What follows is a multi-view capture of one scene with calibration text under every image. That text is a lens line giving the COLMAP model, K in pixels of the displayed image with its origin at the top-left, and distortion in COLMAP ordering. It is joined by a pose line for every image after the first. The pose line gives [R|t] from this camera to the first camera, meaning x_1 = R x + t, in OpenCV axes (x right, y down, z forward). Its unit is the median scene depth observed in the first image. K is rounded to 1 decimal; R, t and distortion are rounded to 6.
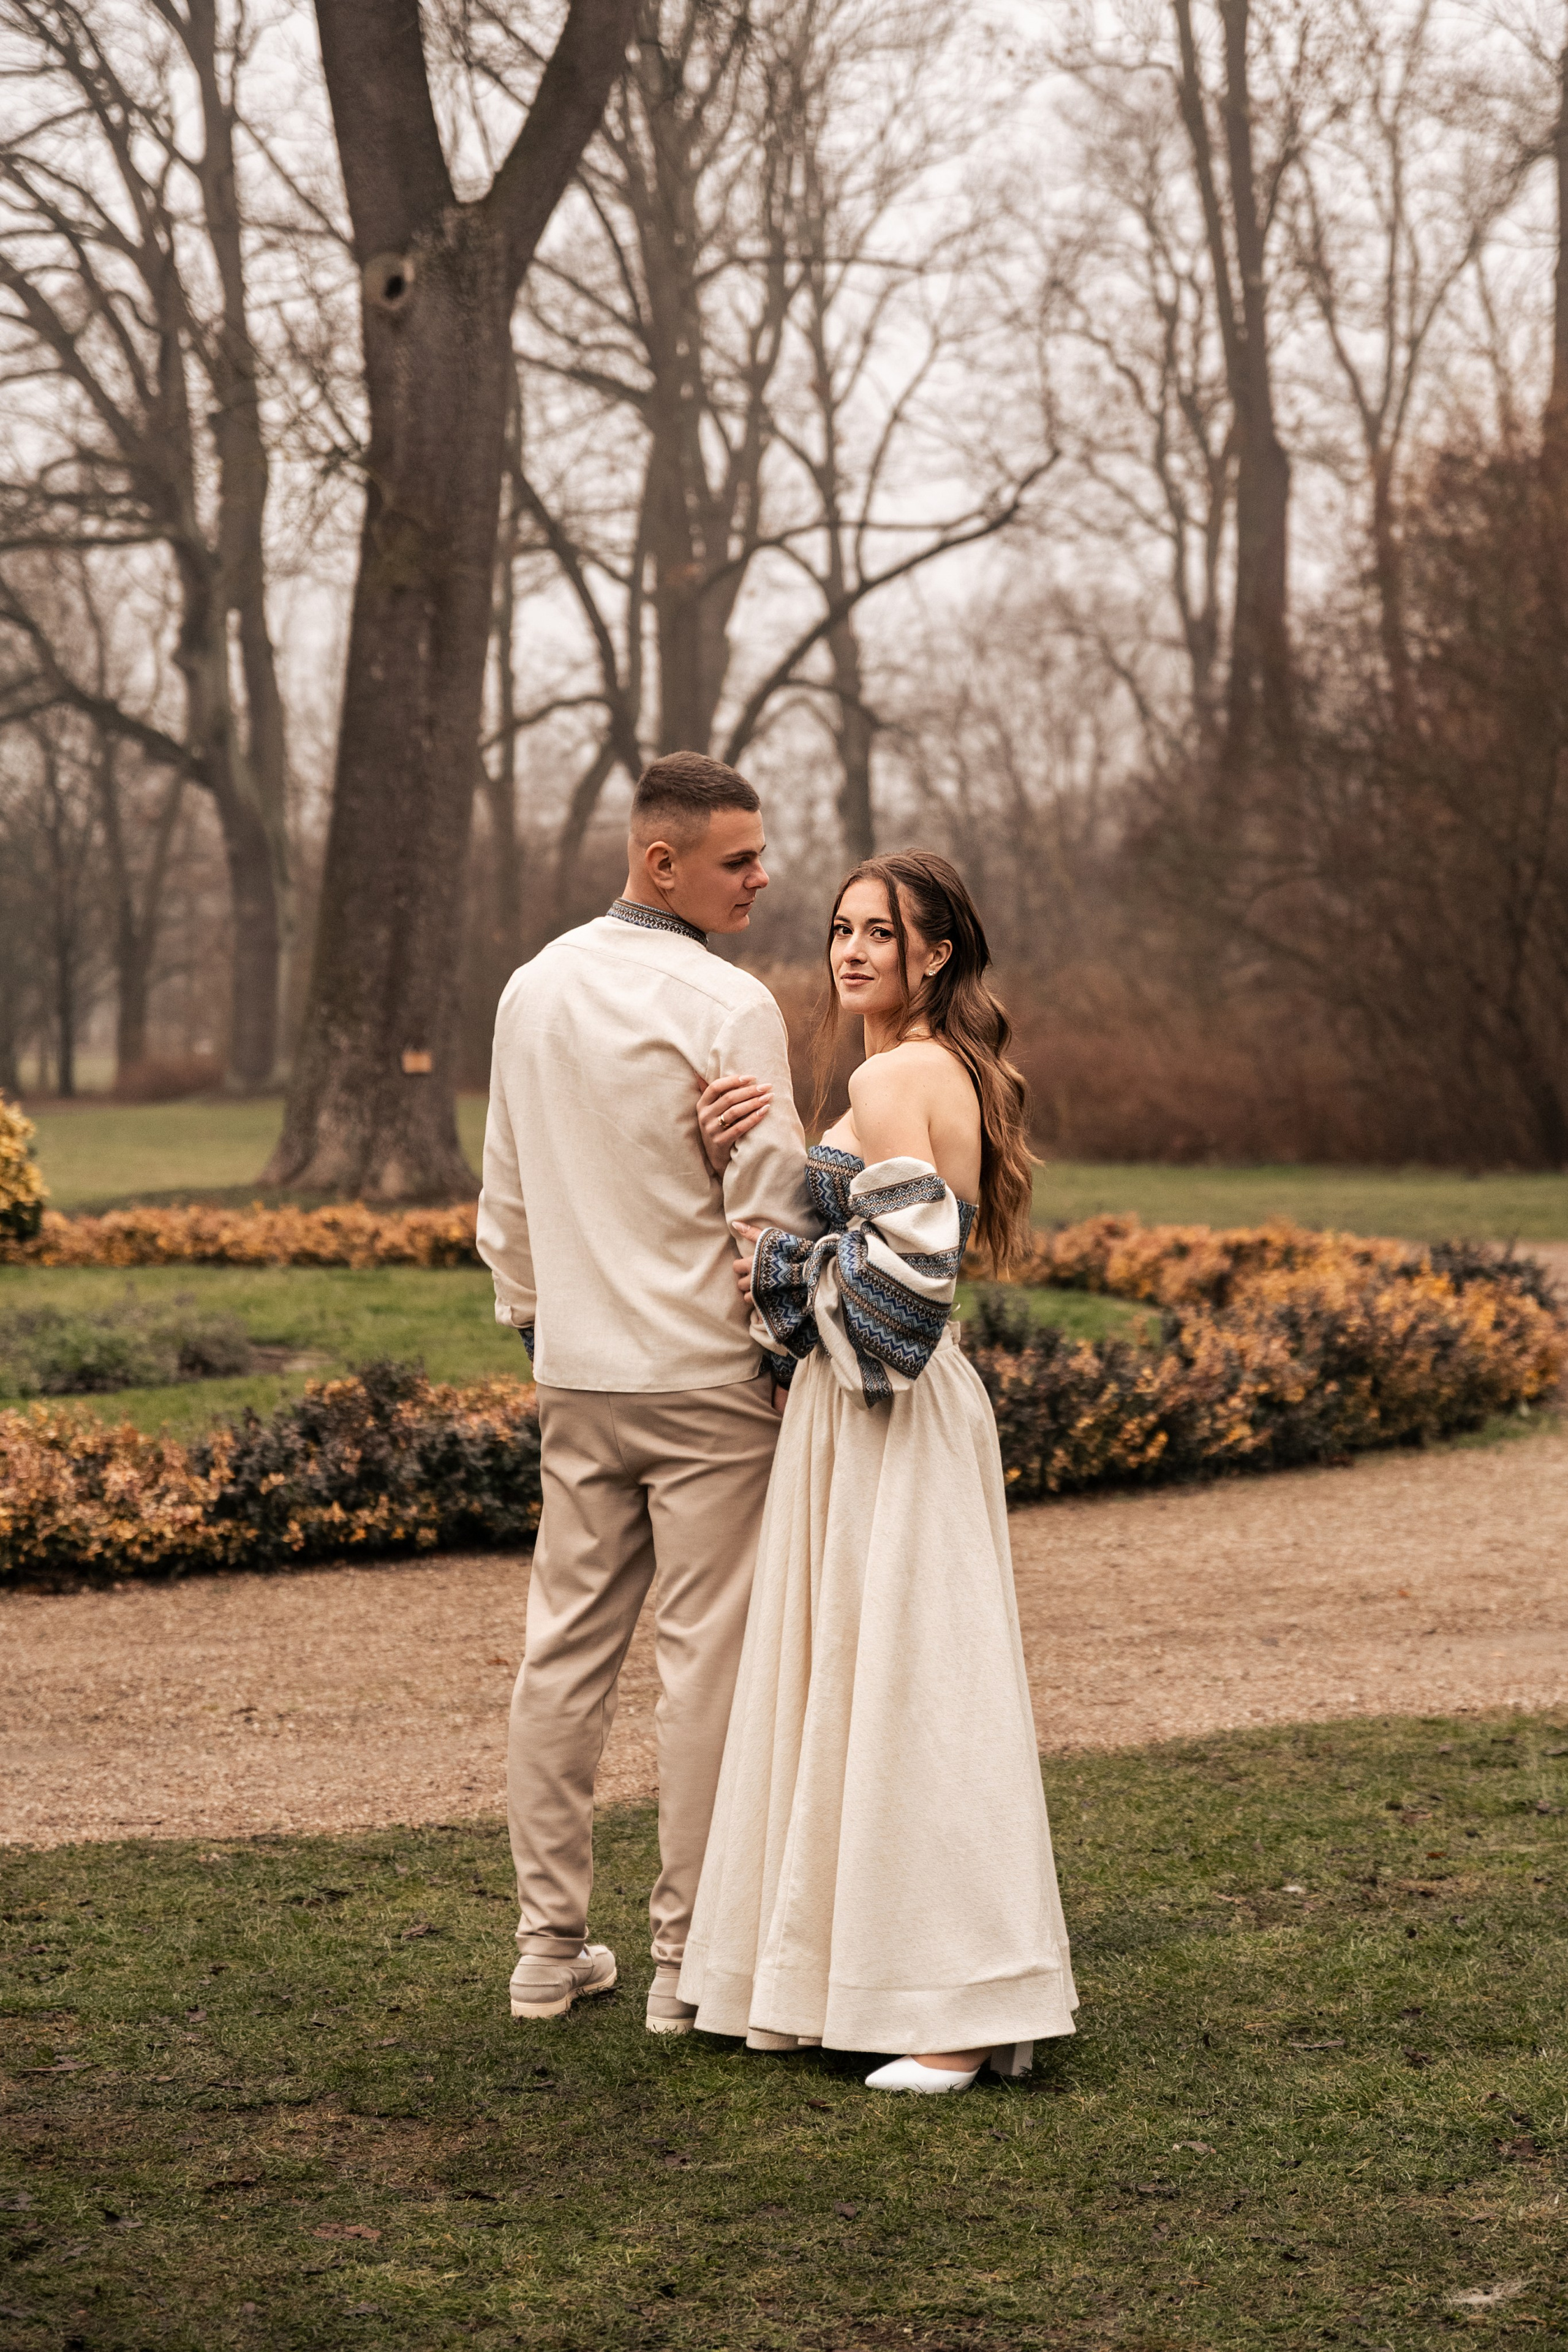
lens RADIAL K [[5131.6, 0, 788.5], [0, 5131.6, 1176.6], [0, 0, 1]] dist [0.142099, 0.036251]
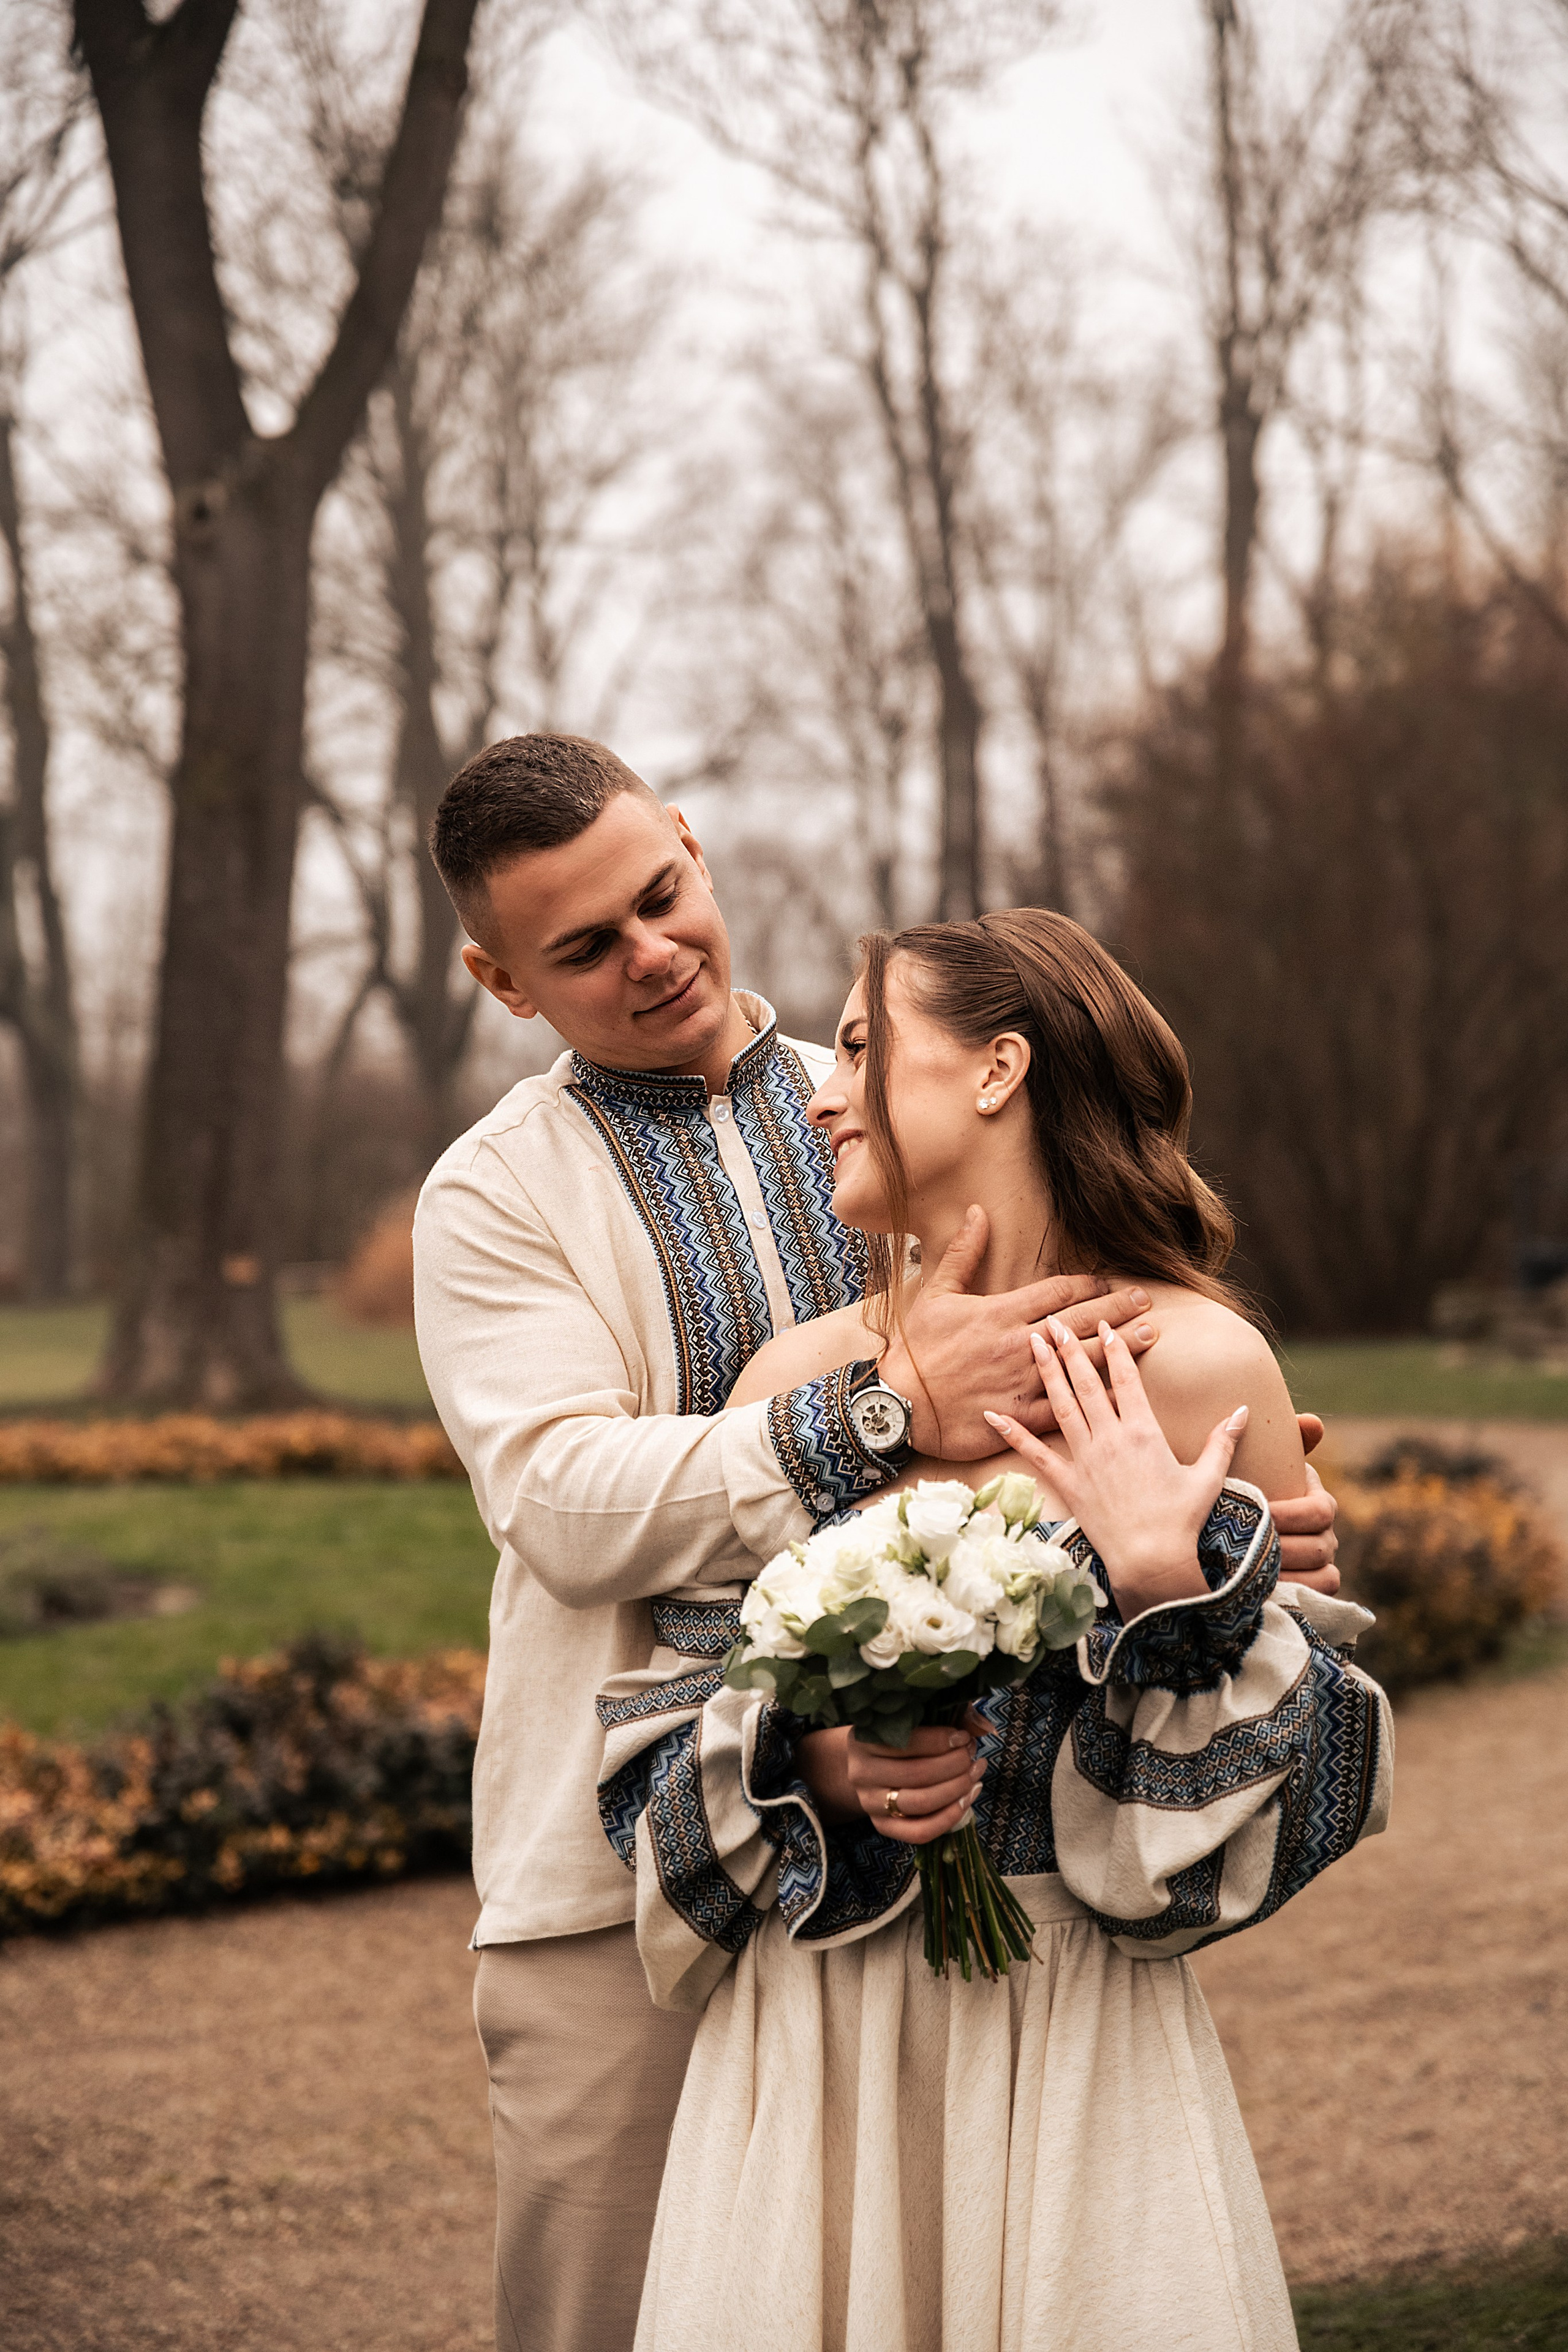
lens RADIAL K [[4561.1, 0, 788.9], [0, 4561.1, 1343.9], [0, 0, 1]] dist [0.080707, 0.123560]
pose [[0.998060, -0.028475, 0.055369, -0.045087], [0.028630, 0.999588, -0.002006, -0.008290], [-0.055290, 0.003588, 0.998464, 0.275671]]
